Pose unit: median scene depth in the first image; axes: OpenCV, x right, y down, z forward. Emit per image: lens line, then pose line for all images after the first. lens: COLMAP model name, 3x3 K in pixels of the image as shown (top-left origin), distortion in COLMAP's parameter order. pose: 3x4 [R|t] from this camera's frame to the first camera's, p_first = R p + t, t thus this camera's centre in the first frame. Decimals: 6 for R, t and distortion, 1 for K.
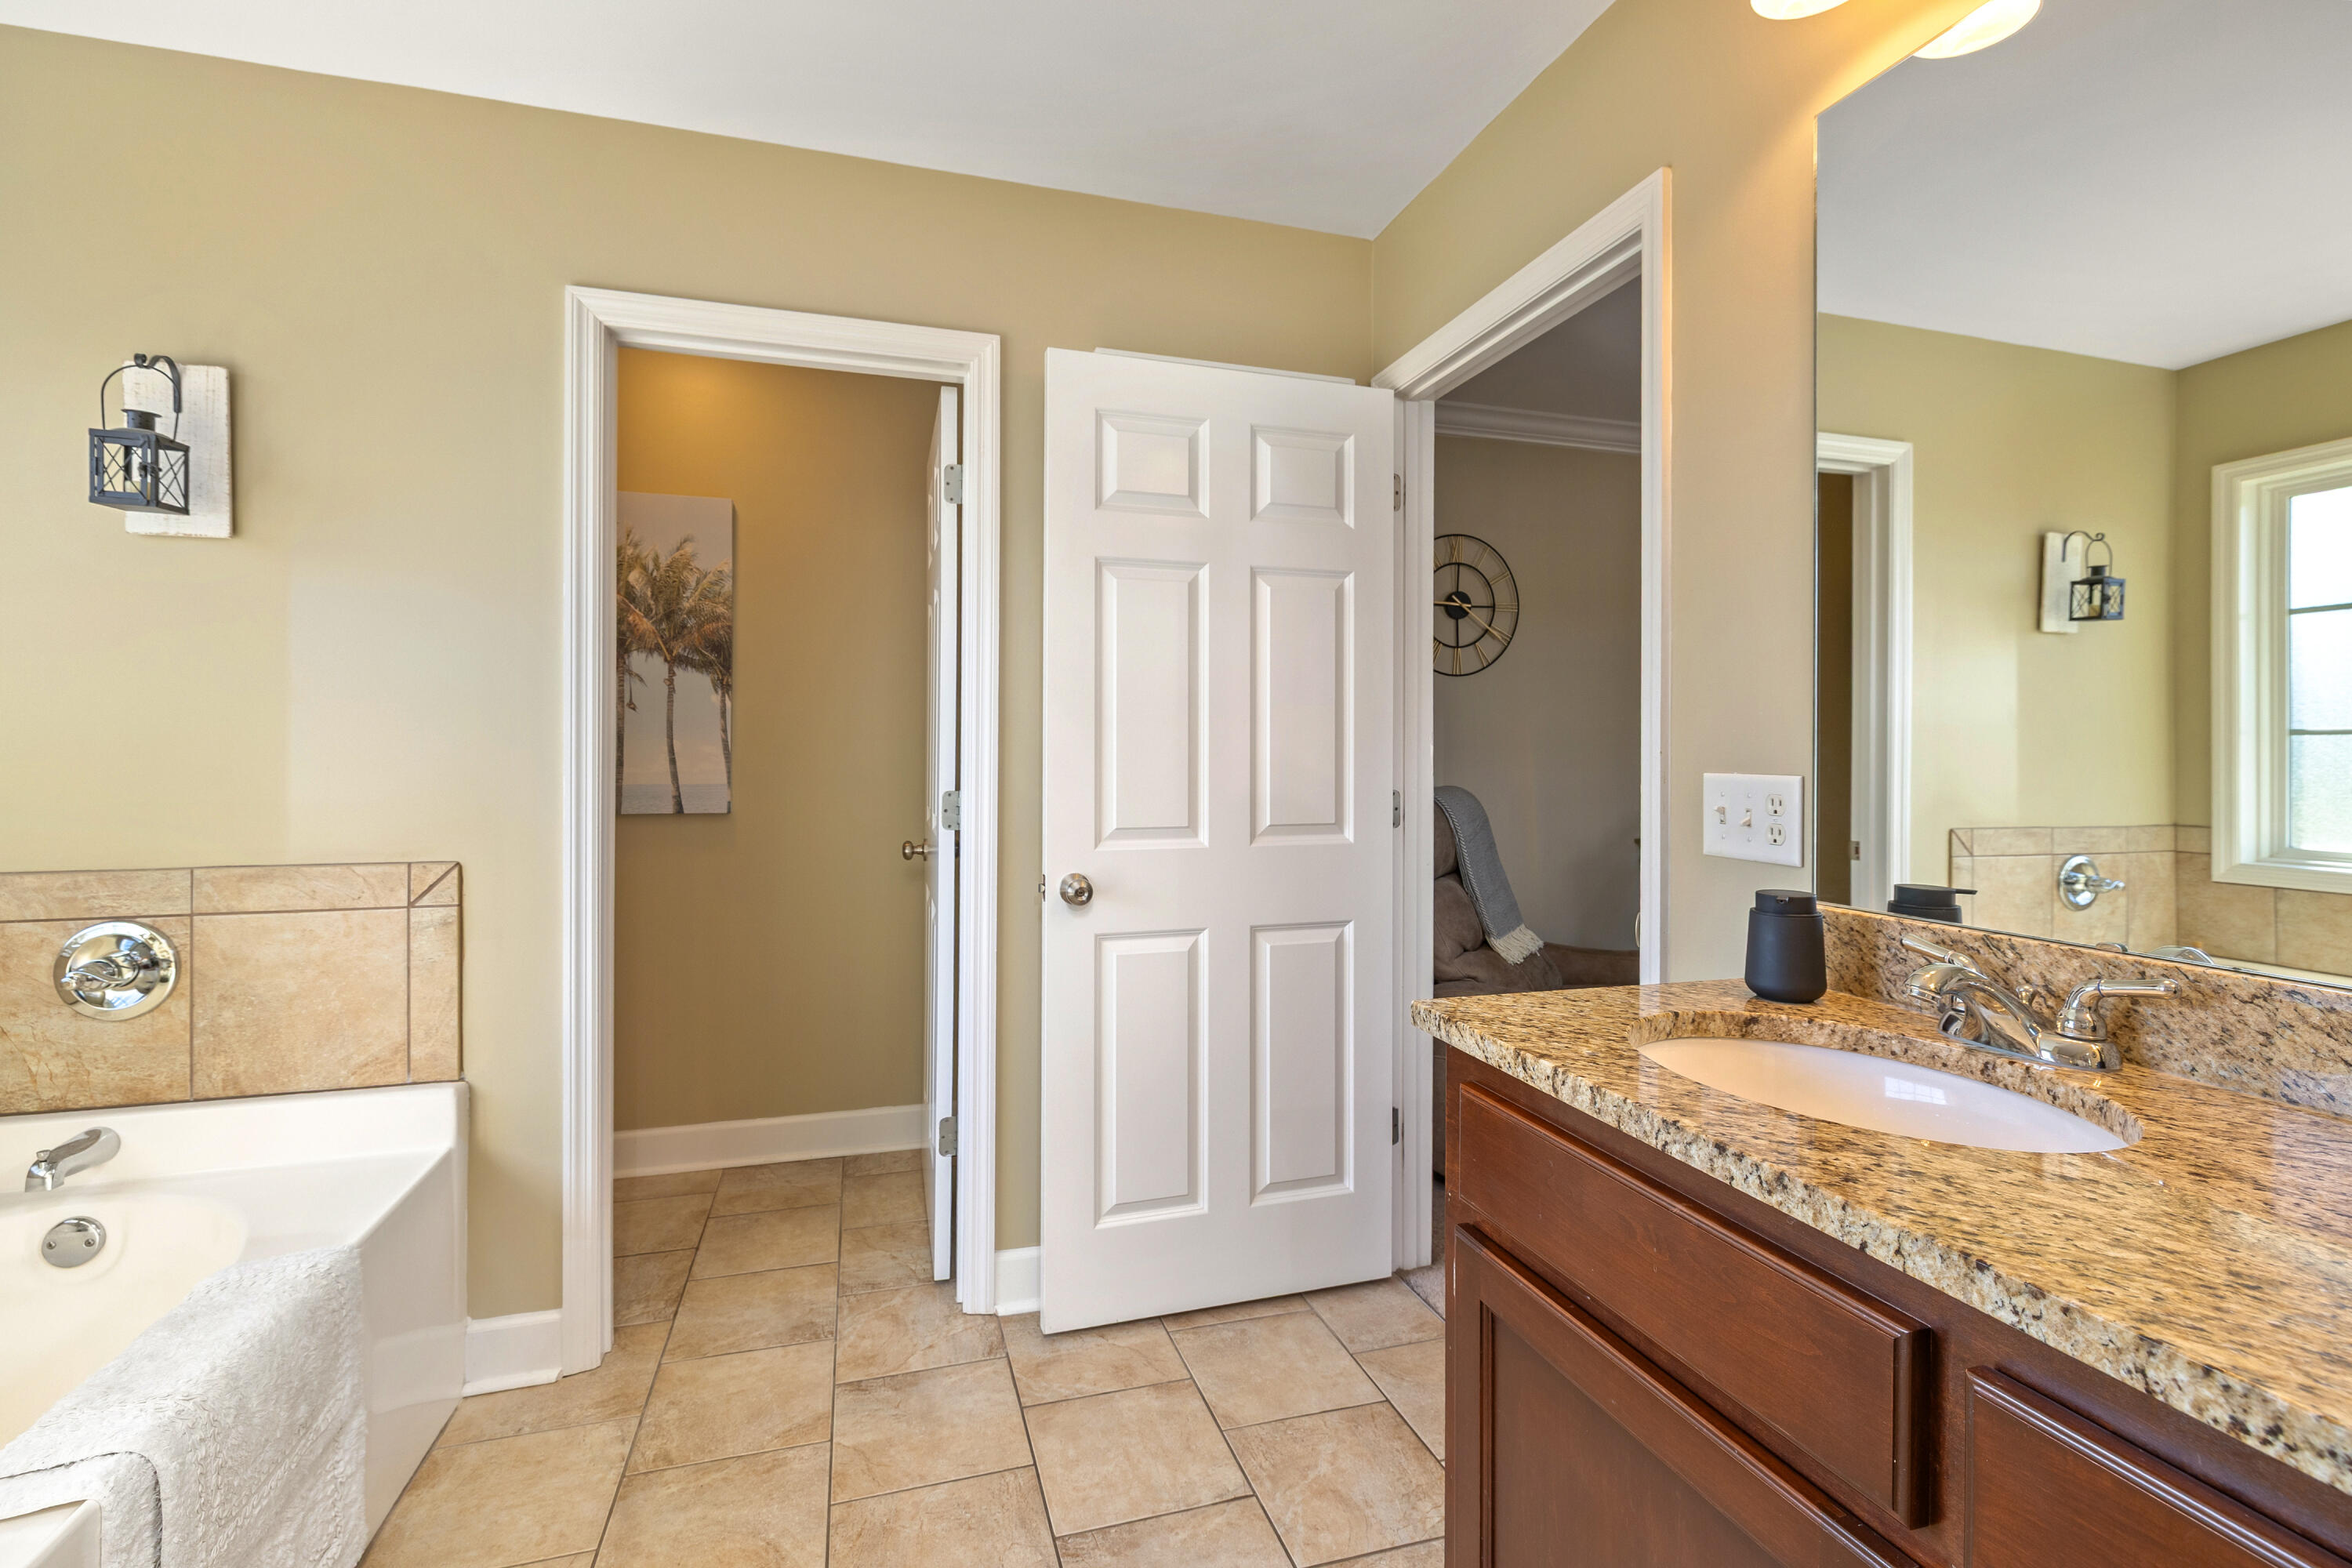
lens RADIAL K [[1039.9, 0, 1173.0], [0, 1039.9, 781.8], [0, 0, 1]] dist [0.000597, -0.000163]
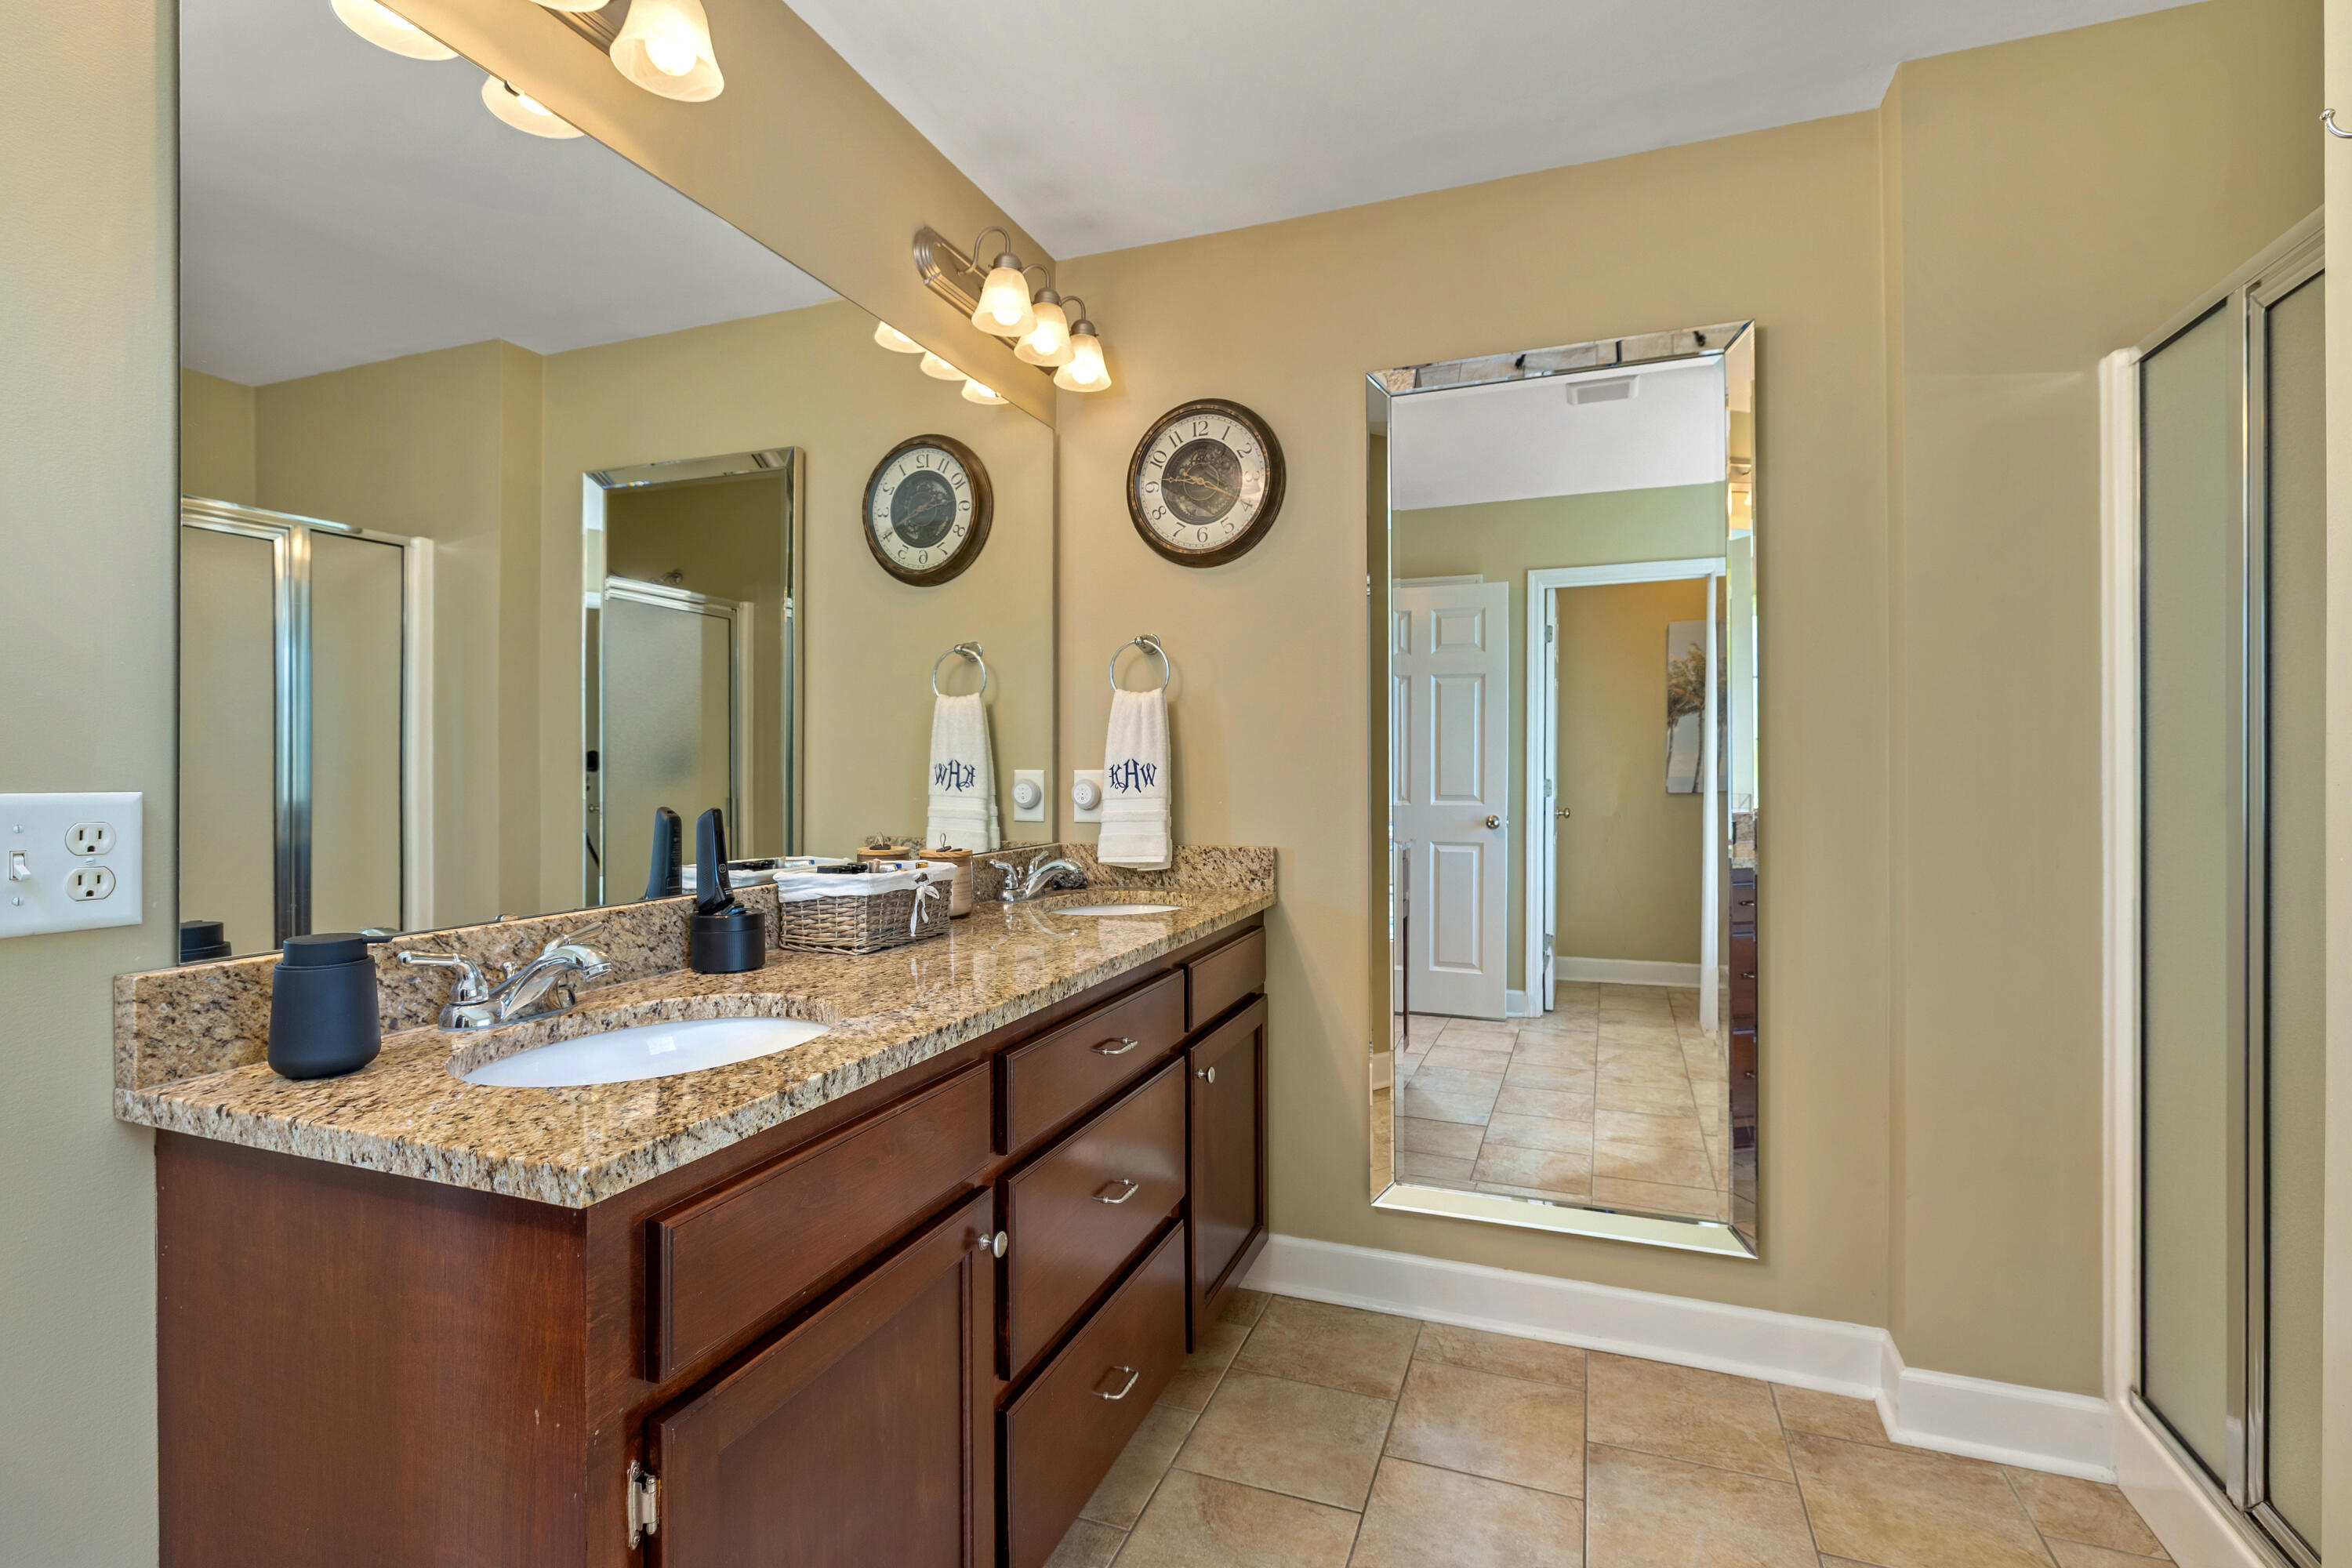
lens RADIAL K [[1096.4, 0, 1167.4], [0, 1096.4, 777.5], [0, 0, 1]] dist [-0.001426, -0.000104]
pose [[-0.791086, -0.012823, 0.611571, -0.583351], [0.010204, 0.999365, 0.034153, -0.050504], [-0.611620, 0.033258, -0.790452, 1.744249]]
